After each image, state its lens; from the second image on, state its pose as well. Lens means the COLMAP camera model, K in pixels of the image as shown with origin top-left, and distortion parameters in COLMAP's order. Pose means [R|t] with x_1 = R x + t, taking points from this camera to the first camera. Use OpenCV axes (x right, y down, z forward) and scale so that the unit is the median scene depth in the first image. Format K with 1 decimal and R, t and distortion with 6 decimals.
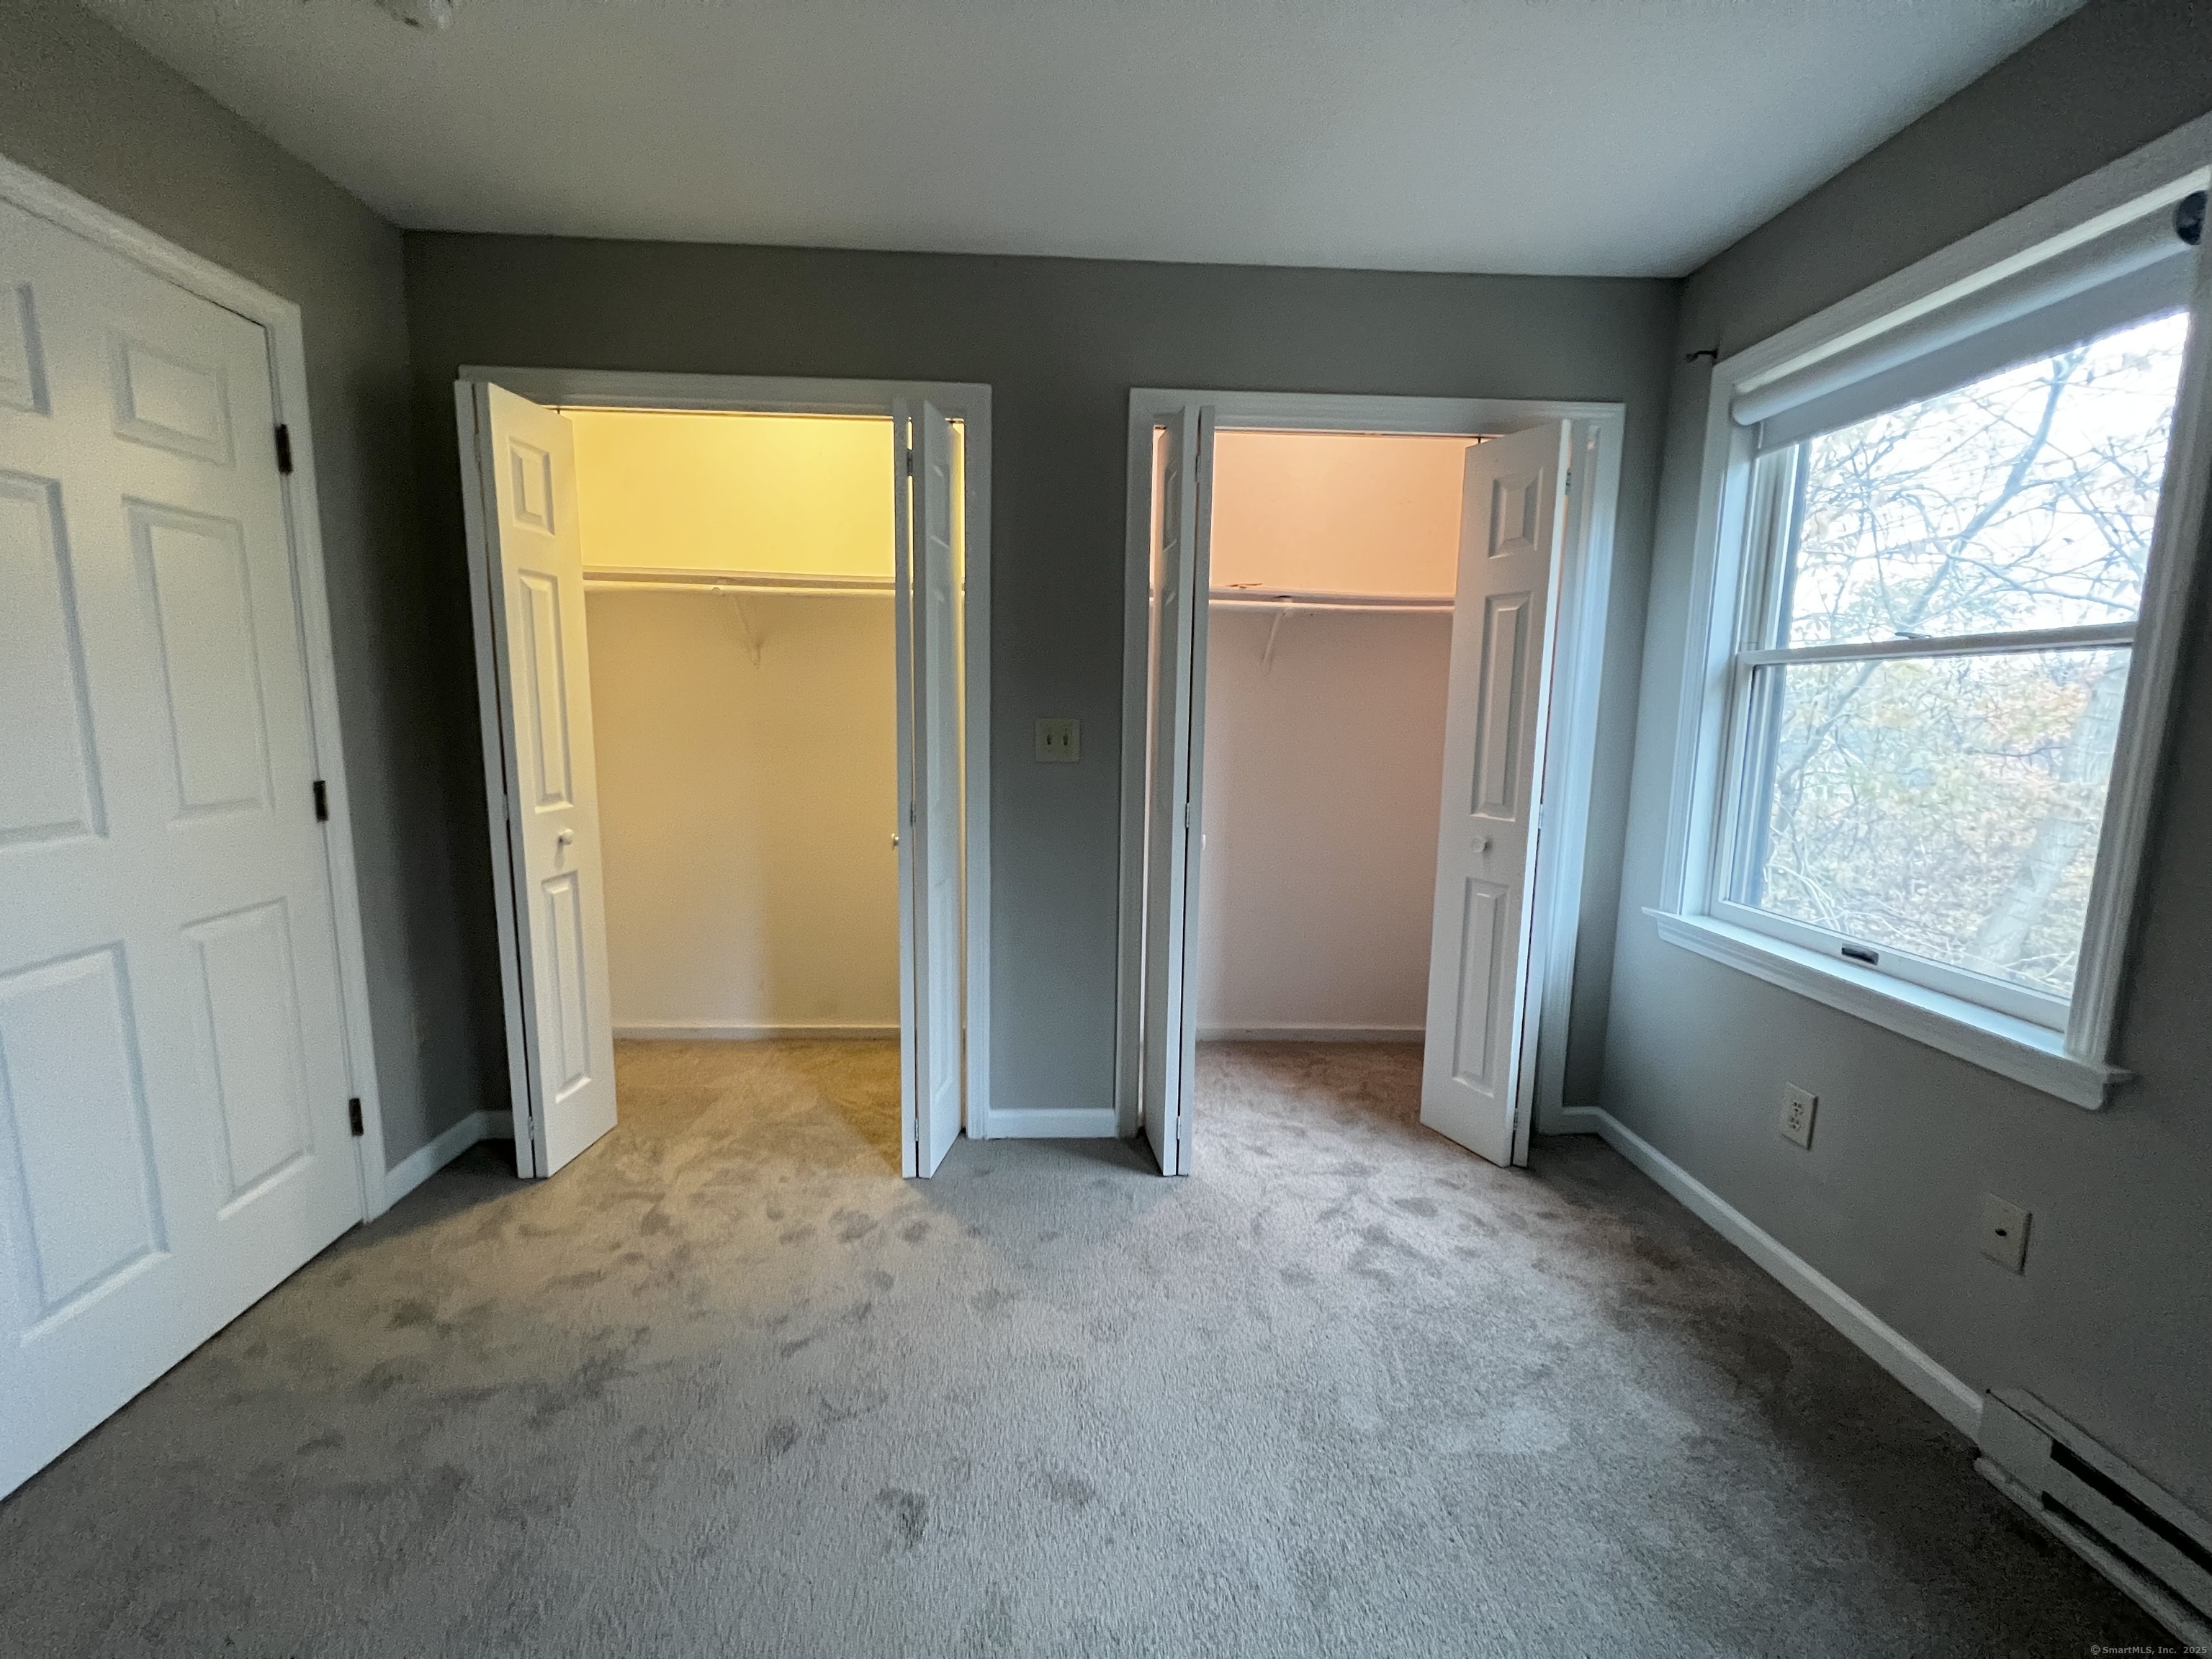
lens RADIAL K [[876.6, 0, 1106.9], [0, 876.6, 821.2], [0, 0, 1]] dist [-0.000408, -0.000312]
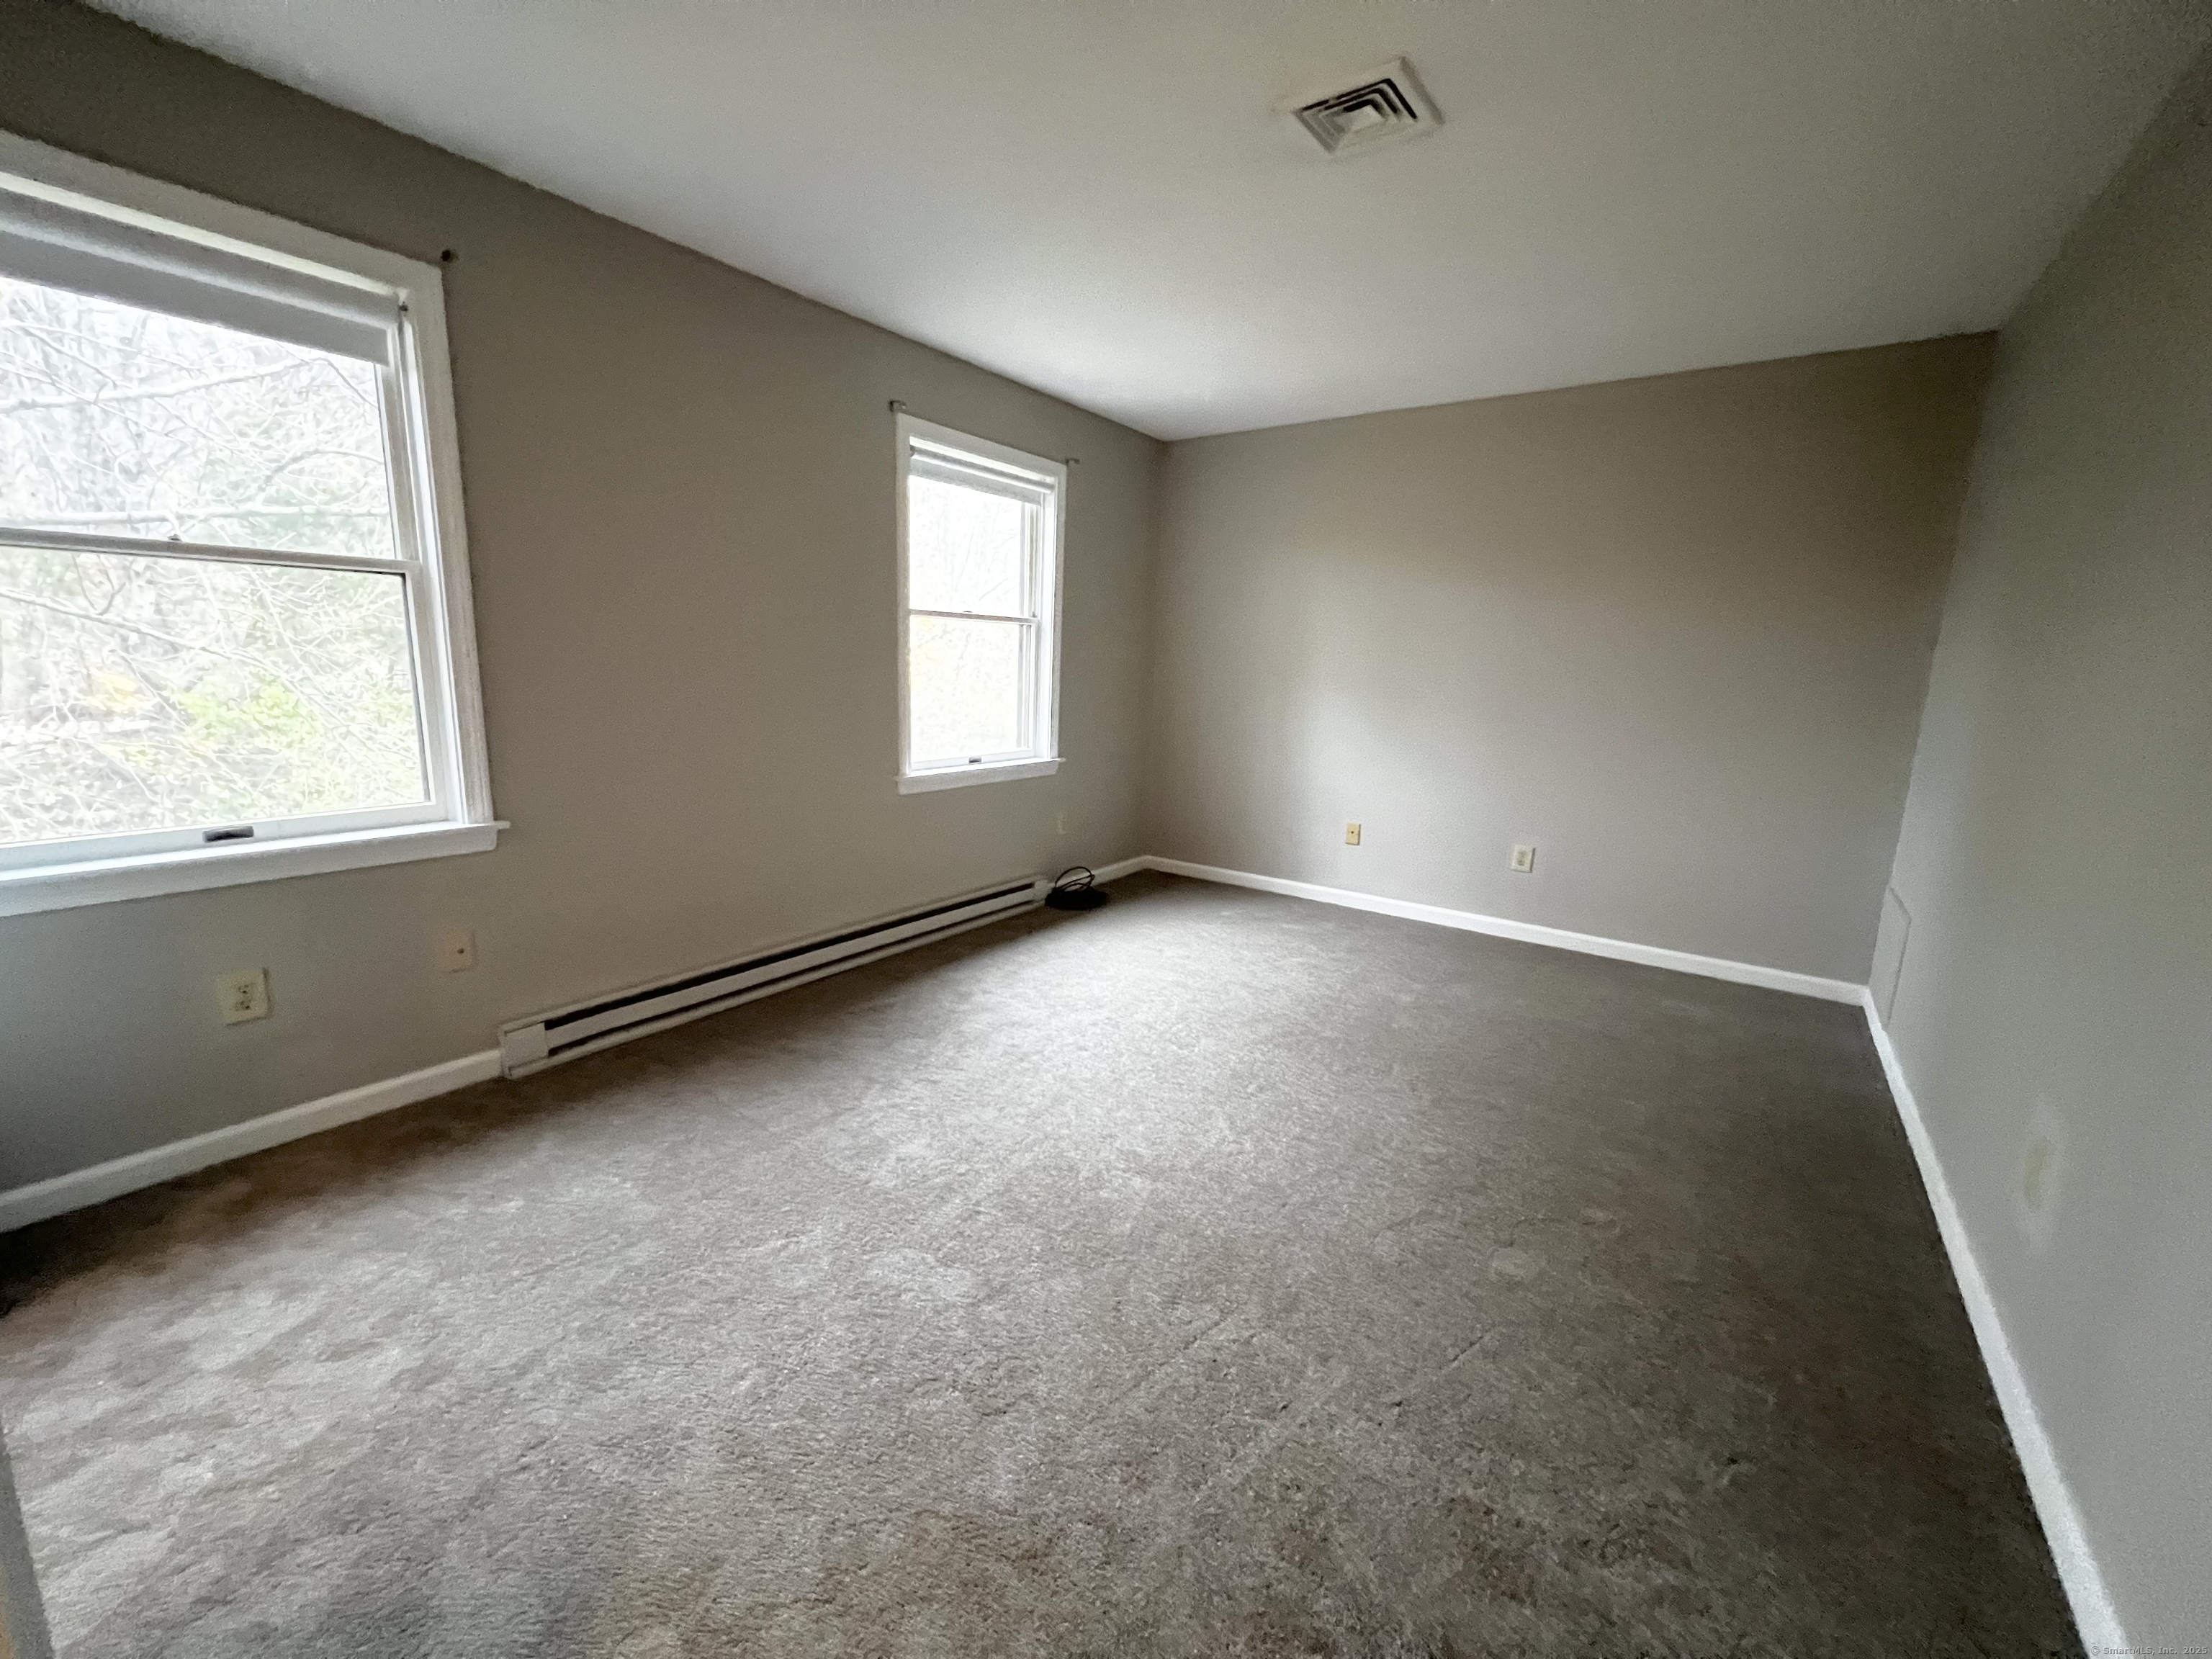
lens RADIAL K [[876.6, 0, 1106.9], [0, 876.6, 821.2], [0, 0, 1]] dist [-0.000408, -0.000312]
pose [[-0.782161, -0.156310, 0.603152, -0.666925], [0.036336, 0.954931, 0.294596, -0.147522], [-0.622017, 0.252338, -0.741229, 1.138179]]
